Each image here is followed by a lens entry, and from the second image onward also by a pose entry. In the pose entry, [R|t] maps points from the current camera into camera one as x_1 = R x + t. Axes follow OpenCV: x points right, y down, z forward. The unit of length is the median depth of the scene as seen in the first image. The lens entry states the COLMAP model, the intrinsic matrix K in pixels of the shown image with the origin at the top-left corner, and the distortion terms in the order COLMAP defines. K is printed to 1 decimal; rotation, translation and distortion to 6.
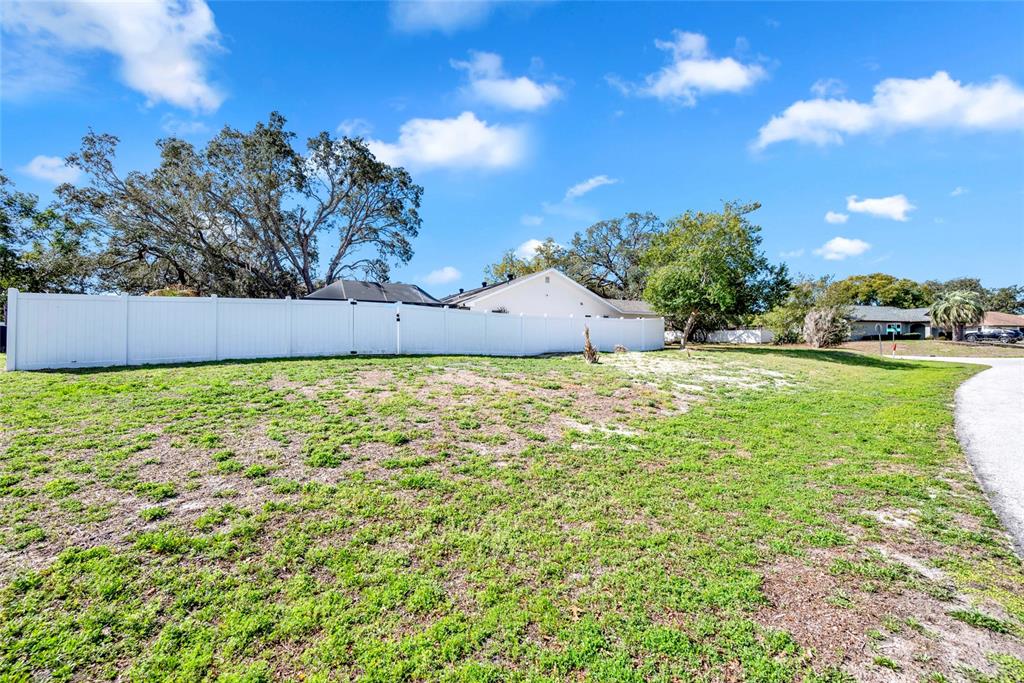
lens RADIAL K [[421.3, 0, 512.0], [0, 421.3, 341.5], [0, 0, 1]] dist [0.001021, 0.000074]
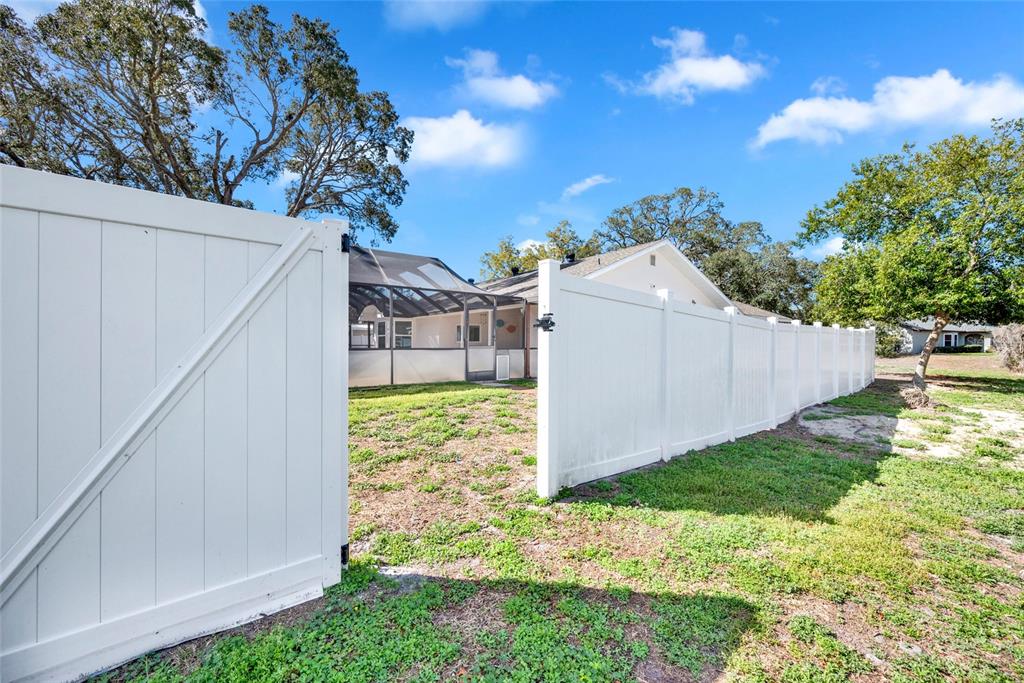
lens RADIAL K [[421.3, 0, 512.0], [0, 421.3, 341.5], [0, 0, 1]] dist [0.001021, 0.000074]
pose [[0.994257, 0.007918, 0.106722, -0.120072], [-0.007322, 0.999955, -0.005977, -0.018540], [-0.106765, 0.005161, 0.994271, 0.294469]]
